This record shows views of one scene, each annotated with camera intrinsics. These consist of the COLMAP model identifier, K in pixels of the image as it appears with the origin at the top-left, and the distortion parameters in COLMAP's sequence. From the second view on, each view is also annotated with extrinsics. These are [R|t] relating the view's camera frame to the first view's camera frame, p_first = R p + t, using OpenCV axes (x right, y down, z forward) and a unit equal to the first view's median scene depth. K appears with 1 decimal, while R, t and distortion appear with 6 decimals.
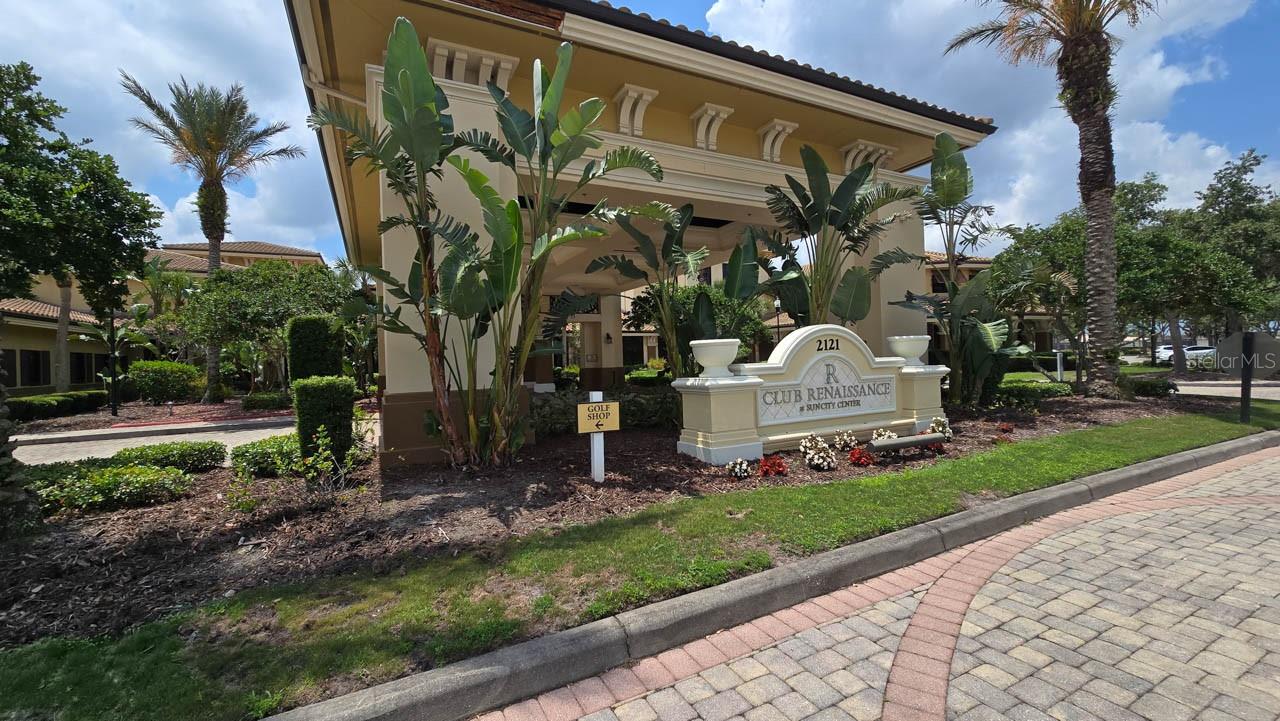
lens RADIAL K [[489.8, 0, 670.5], [0, 489.8, 362.7], [0, 0, 1]] dist [-0.000300, -0.000061]
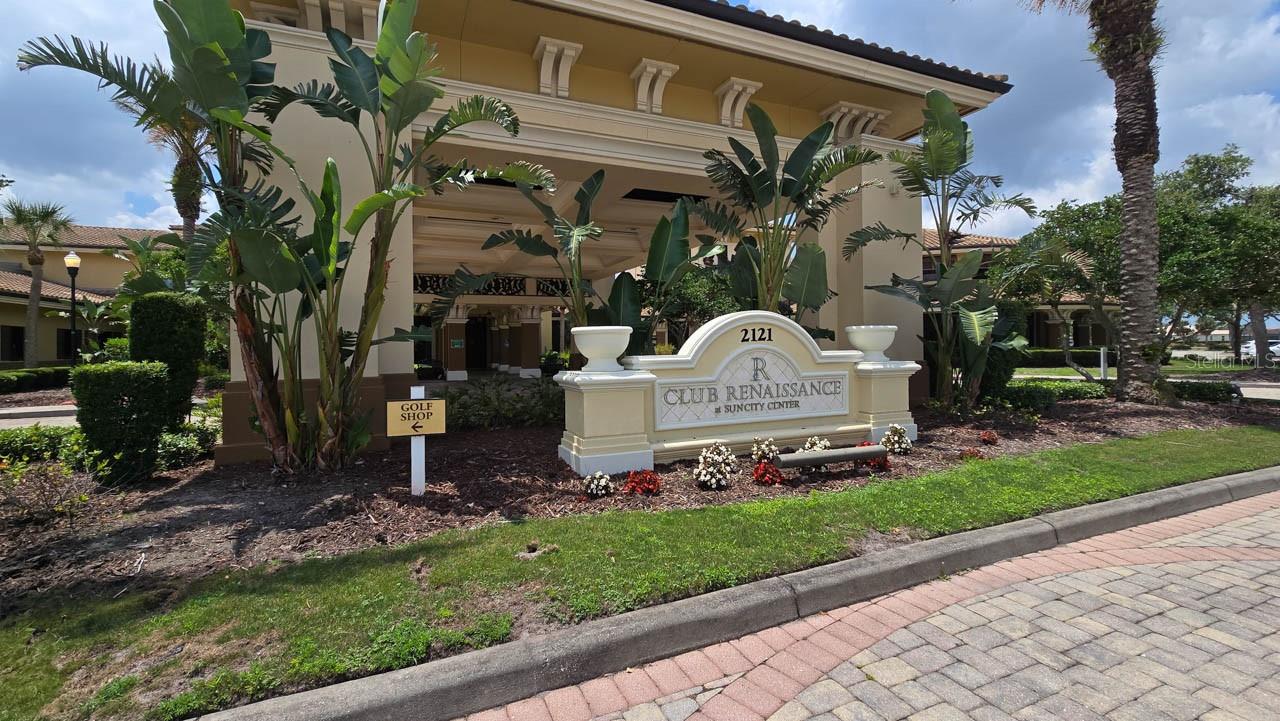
lens RADIAL K [[494.5, 0, 663.3], [0, 494.5, 349.0], [0, 0, 1]] dist [0.000061, -0.000138]
pose [[0.996162, 0.019780, -0.085266, 0.256949], [-0.019630, 0.999804, 0.002604, -0.012112], [0.085301, -0.000920, 0.996355, 0.148847]]
